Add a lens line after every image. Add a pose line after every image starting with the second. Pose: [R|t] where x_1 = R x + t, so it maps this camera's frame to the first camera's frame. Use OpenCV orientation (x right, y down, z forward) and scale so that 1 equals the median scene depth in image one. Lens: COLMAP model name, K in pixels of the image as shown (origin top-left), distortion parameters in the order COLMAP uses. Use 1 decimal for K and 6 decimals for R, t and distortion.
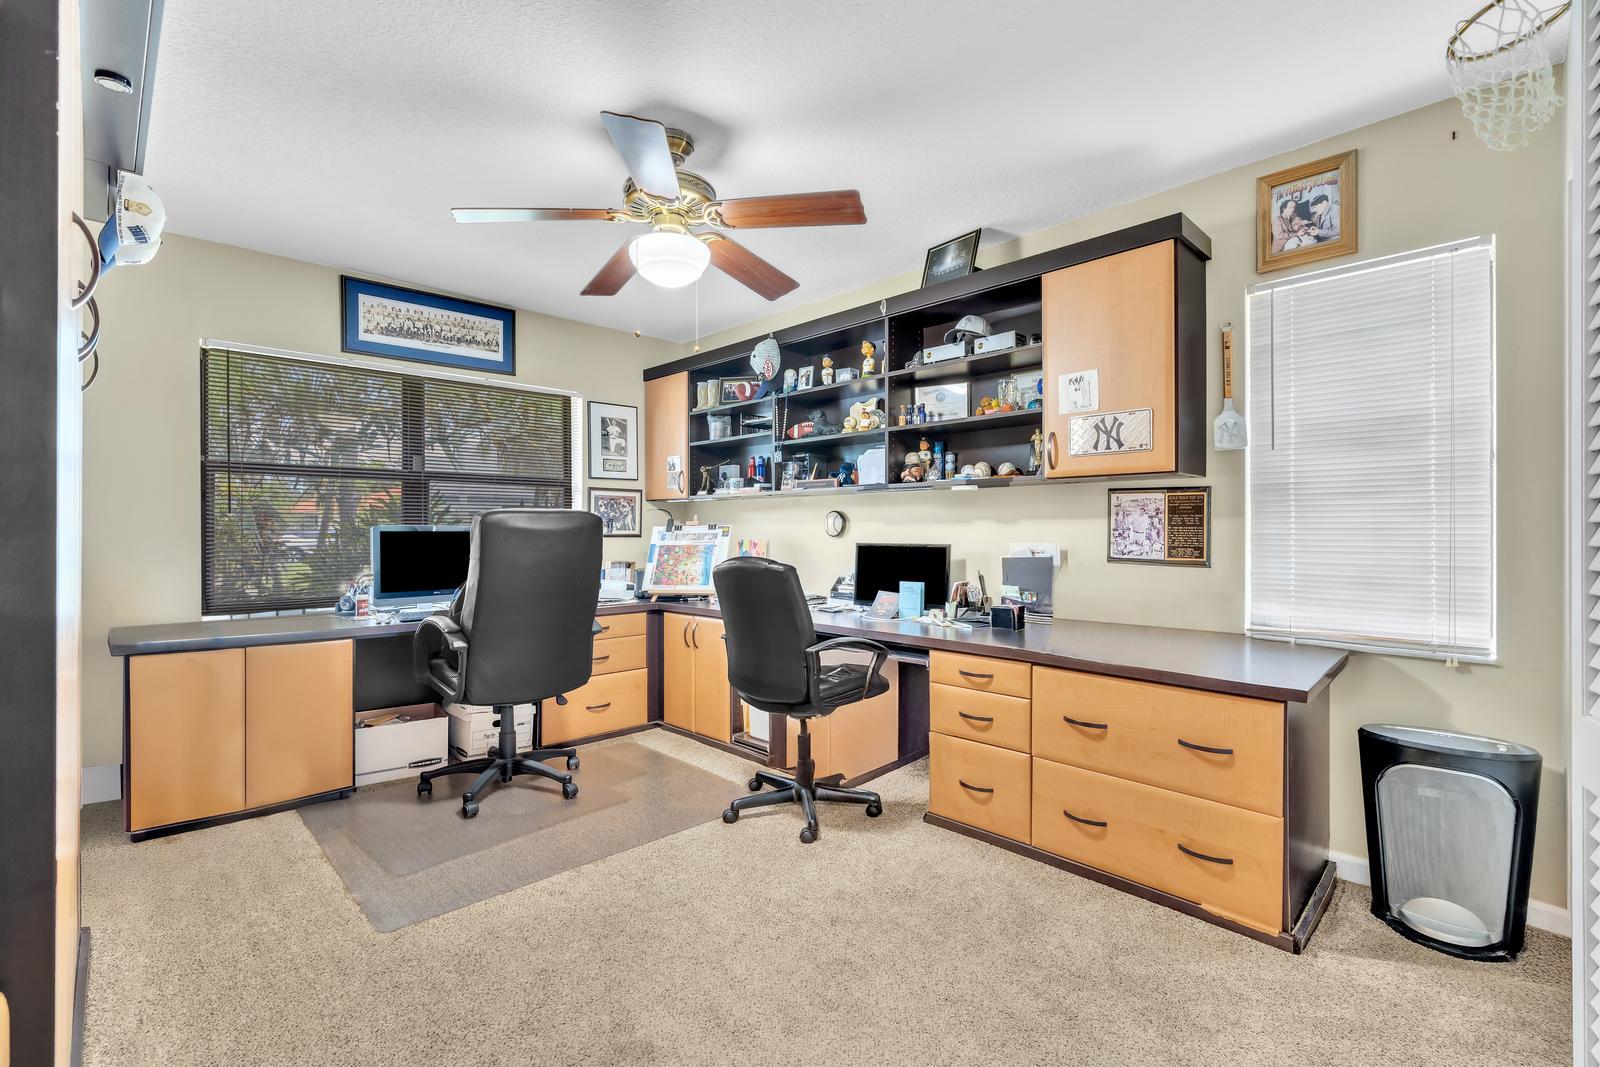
lens RADIAL K [[729.9, 0, 801.3], [0, 729.9, 531.2], [0, 0, 1]] dist [-0.005390, 0.000840]
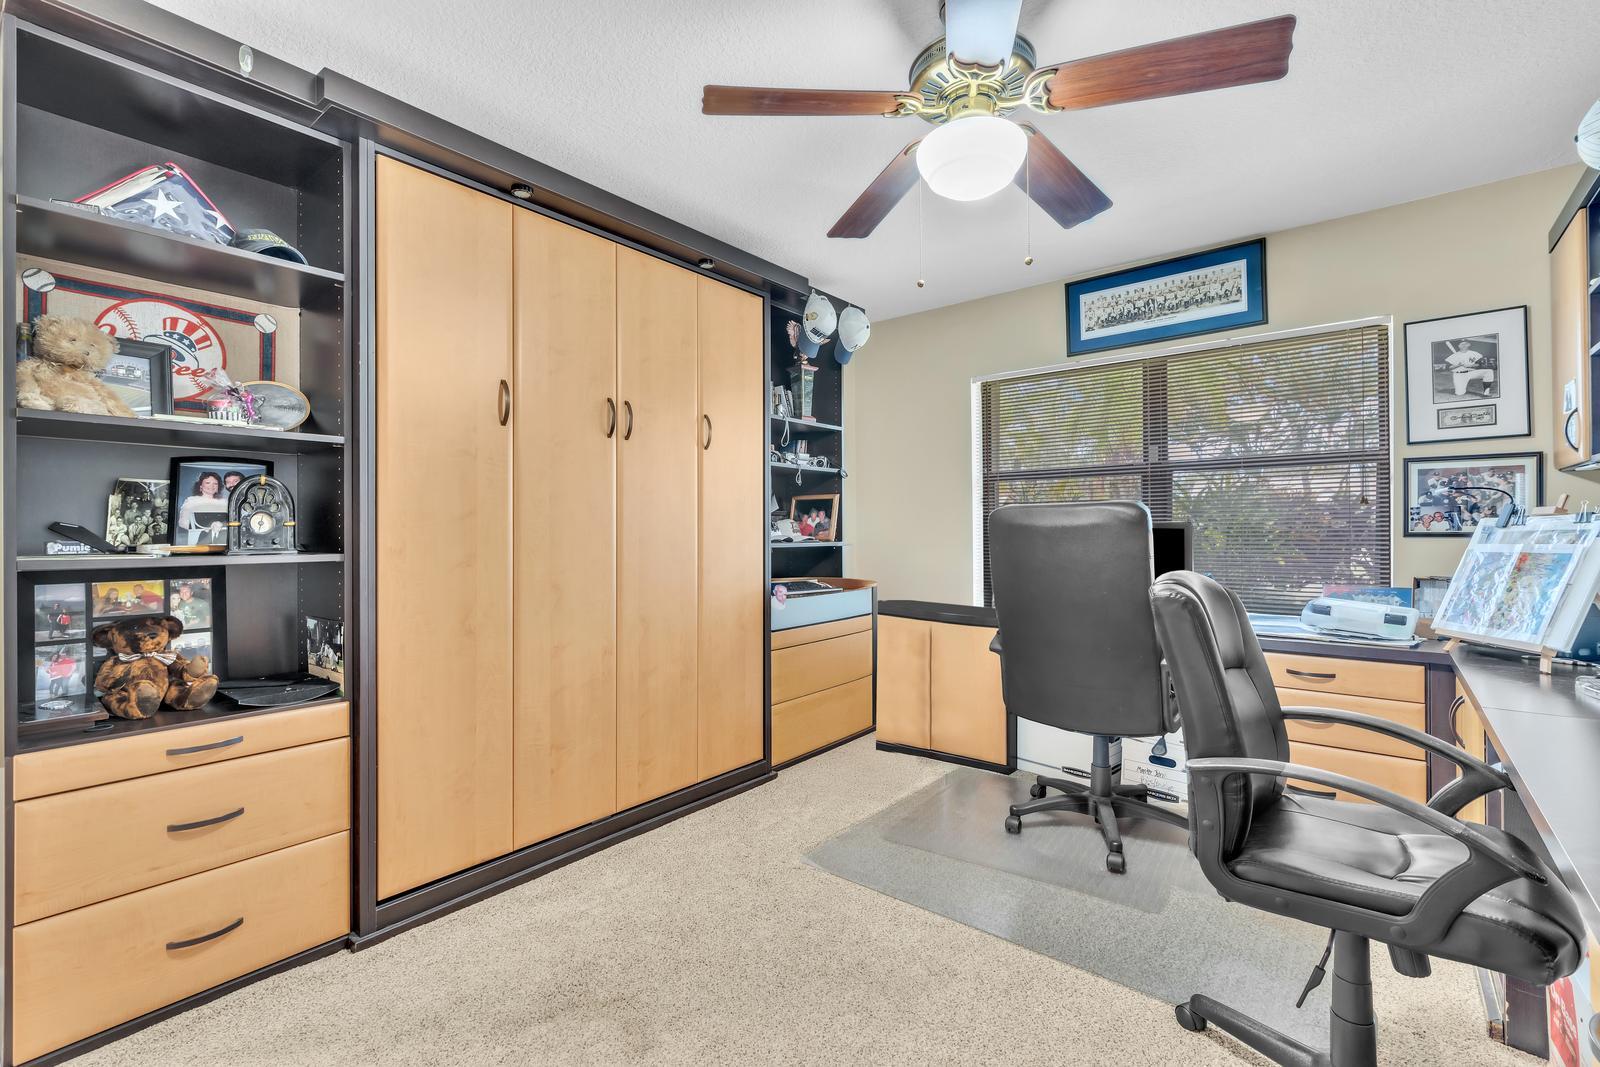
lens RADIAL K [[729.9, 0, 801.3], [0, 729.9, 531.2], [0, 0, 1]] dist [-0.005390, 0.000840]
pose [[0.097802, -0.001264, -0.995205, 0.334826], [0.004006, 0.999992, -0.000877, 0.002497], [0.995198, -0.003901, 0.097807, 0.467099]]
